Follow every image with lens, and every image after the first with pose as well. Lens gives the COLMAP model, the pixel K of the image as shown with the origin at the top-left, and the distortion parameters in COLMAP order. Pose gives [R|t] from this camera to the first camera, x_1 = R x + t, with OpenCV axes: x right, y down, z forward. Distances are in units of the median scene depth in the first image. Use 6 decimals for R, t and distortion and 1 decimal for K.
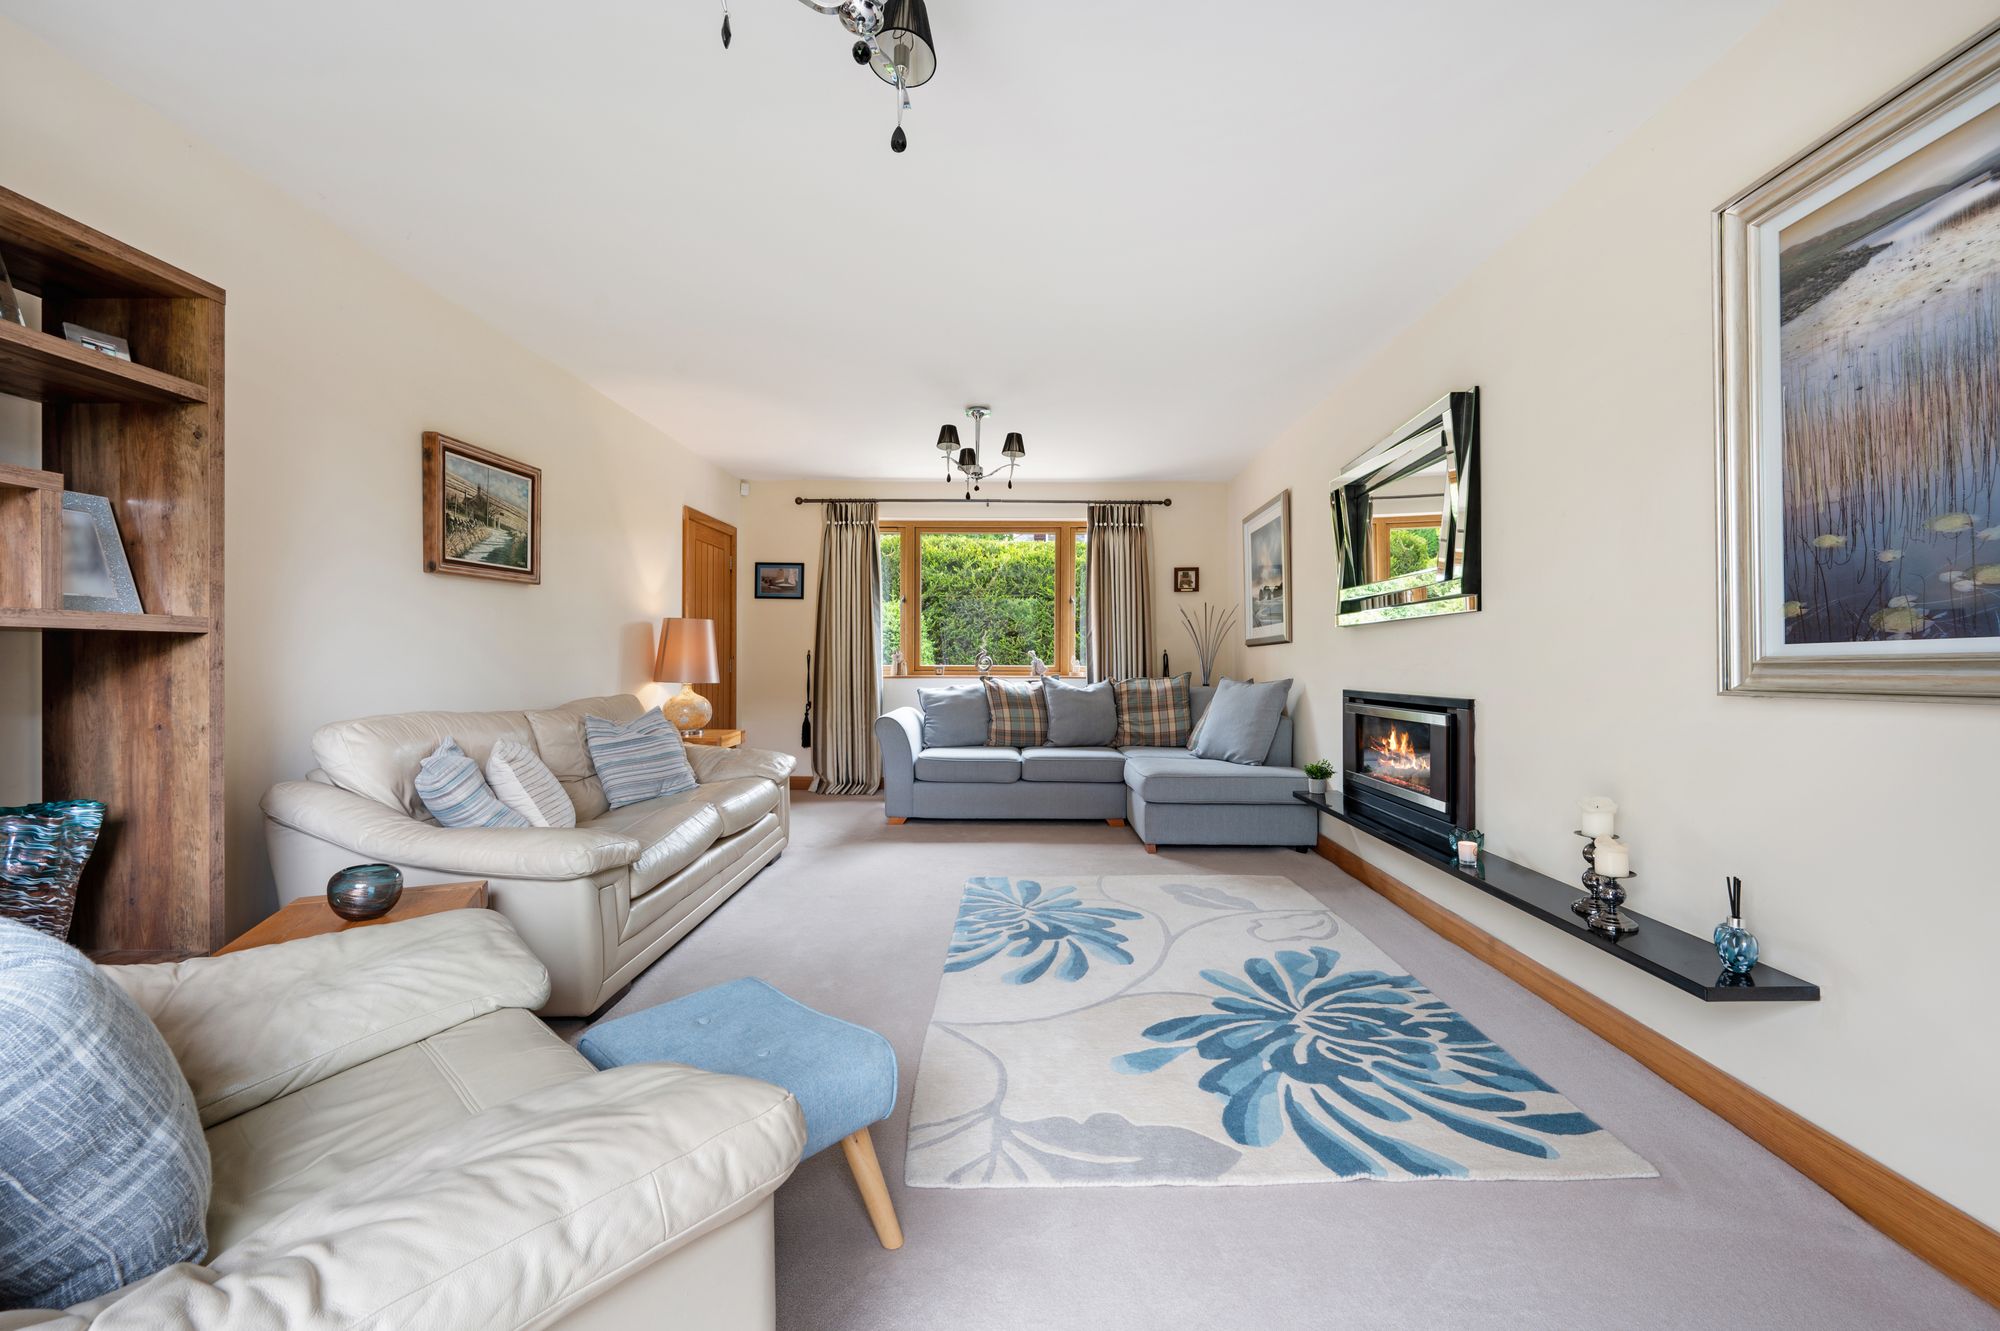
lens RADIAL K [[789.3, 0, 1003.0], [0, 789.3, 657.7], [0, 0, 1]] dist [-0.000459, -0.000098]
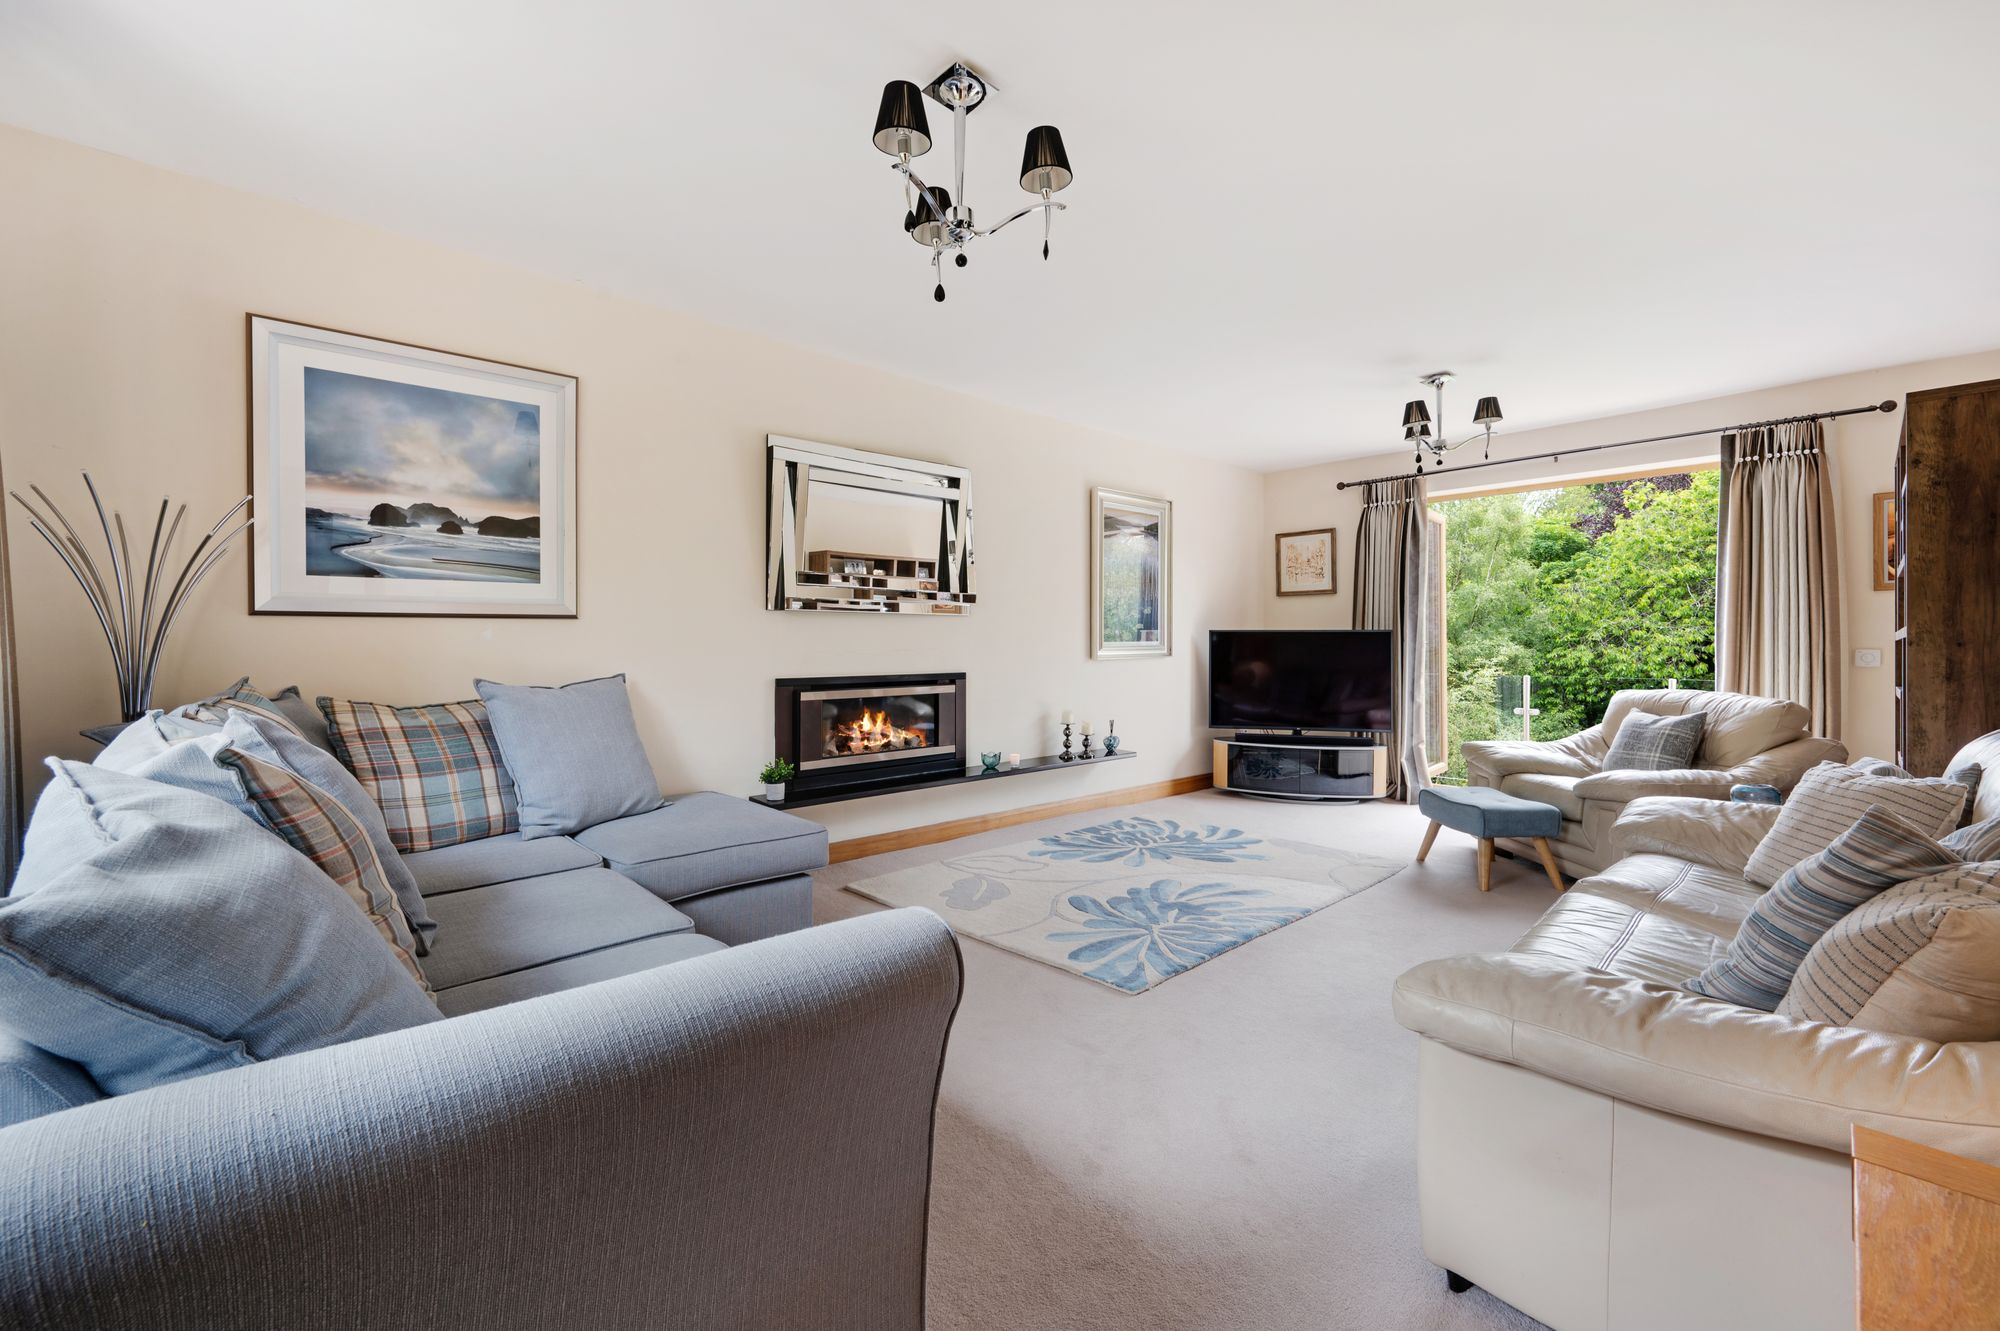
lens RADIAL K [[789.3, 0, 1003.0], [0, 789.3, 657.7], [0, 0, 1]] dist [-0.000459, -0.000098]
pose [[-0.691338, -0.014945, 0.722377, -0.710728], [-0.006551, 0.999875, 0.014417, 0.001512], [-0.722502, 0.005234, -0.691349, 2.514451]]
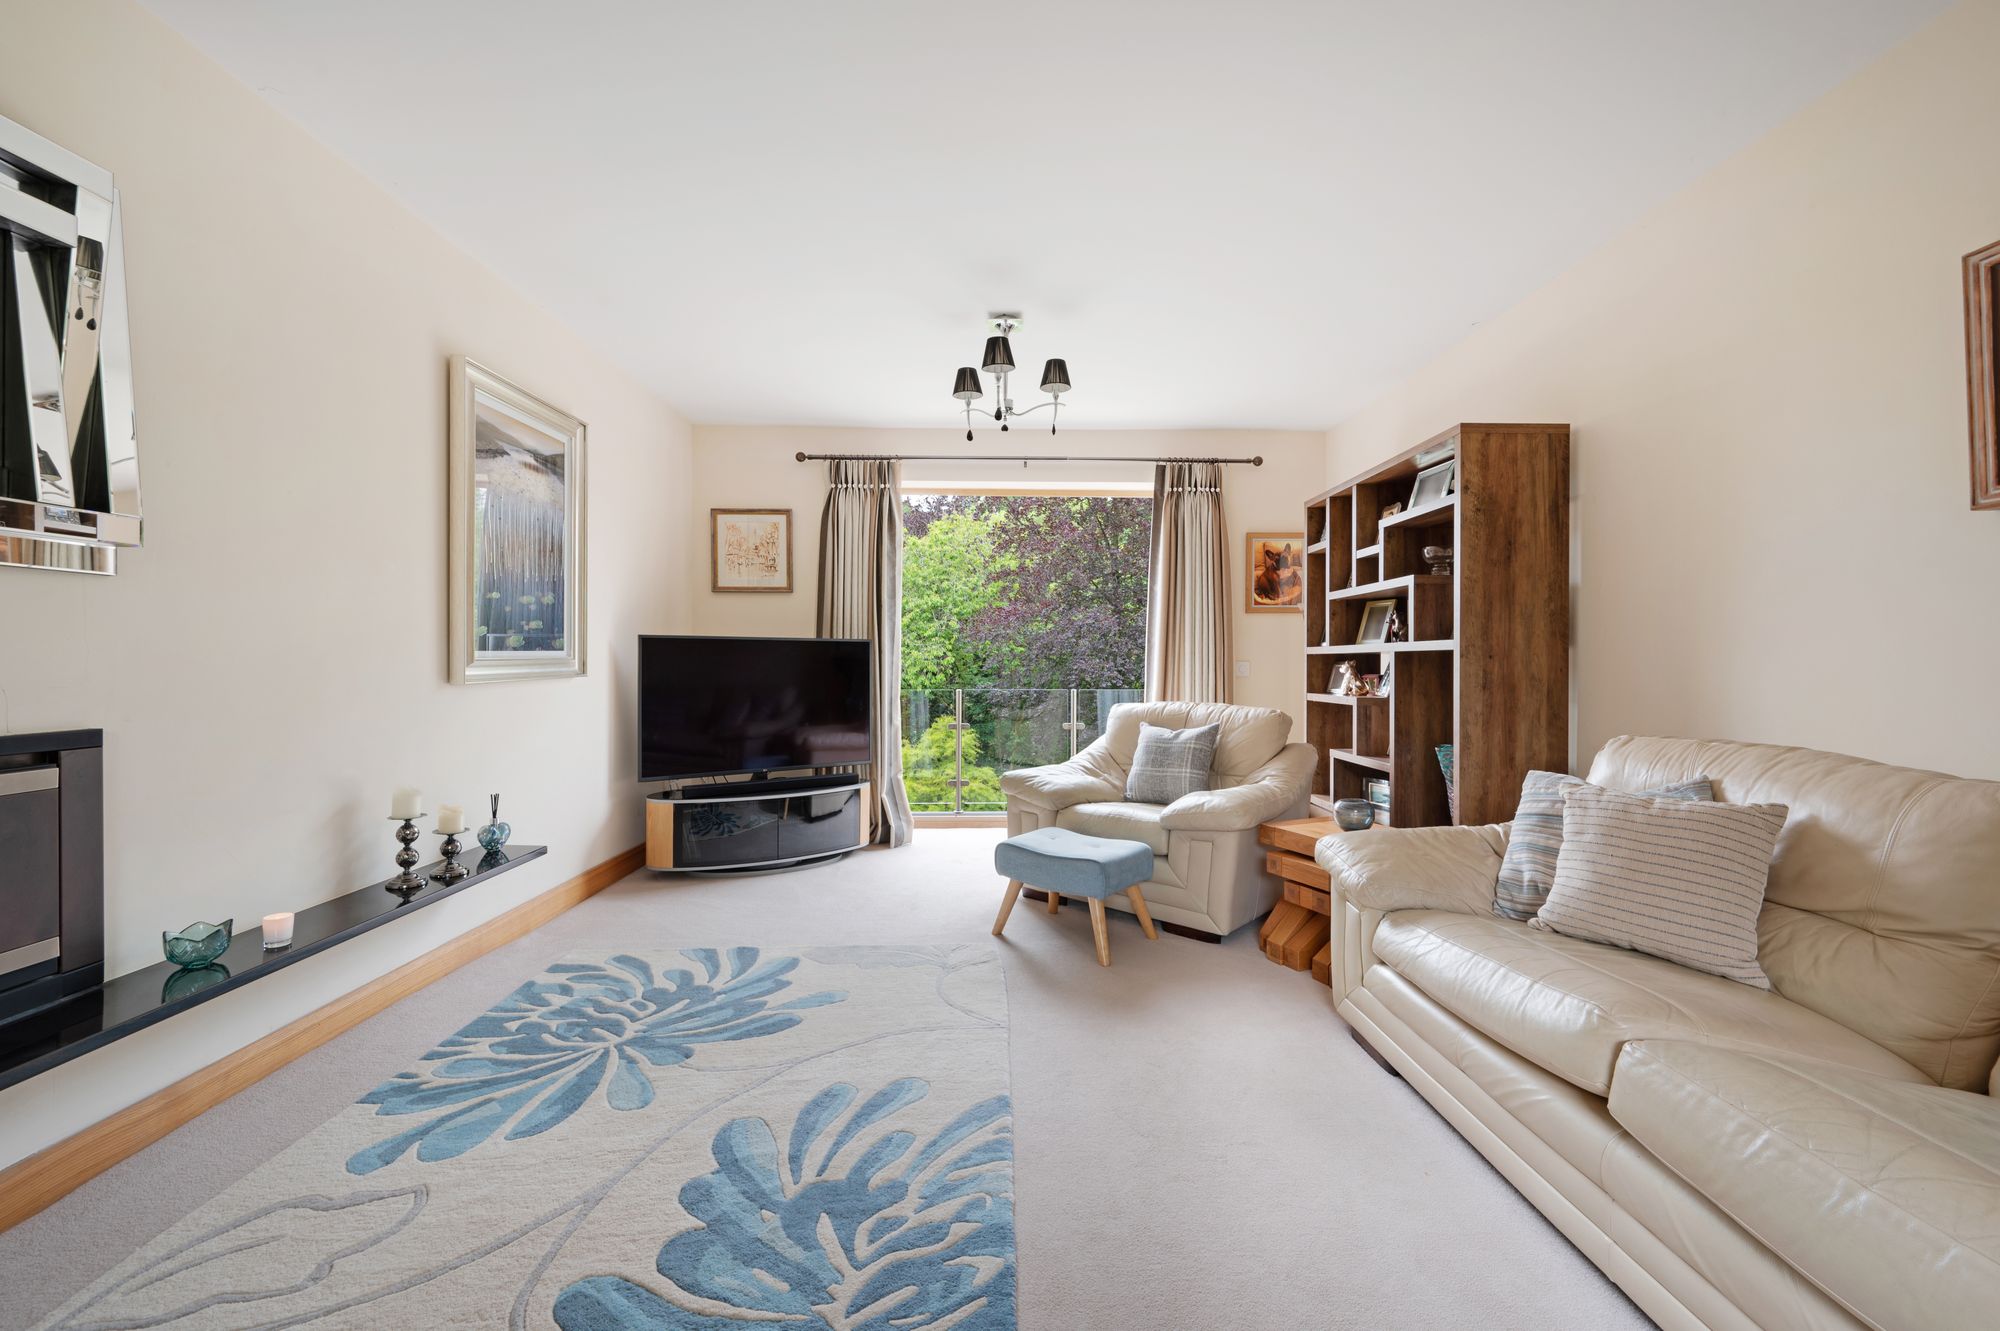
lens RADIAL K [[794.3, 0, 1007.0], [0, 794.3, 663.6], [0, 0, 1]] dist [-0.000132, 0.000200]
pose [[-0.999239, -0.003834, -0.038811, -0.049784], [-0.003818, 0.999993, -0.000478, 0.004371], [0.038813, -0.000329, -0.999246, 2.000080]]
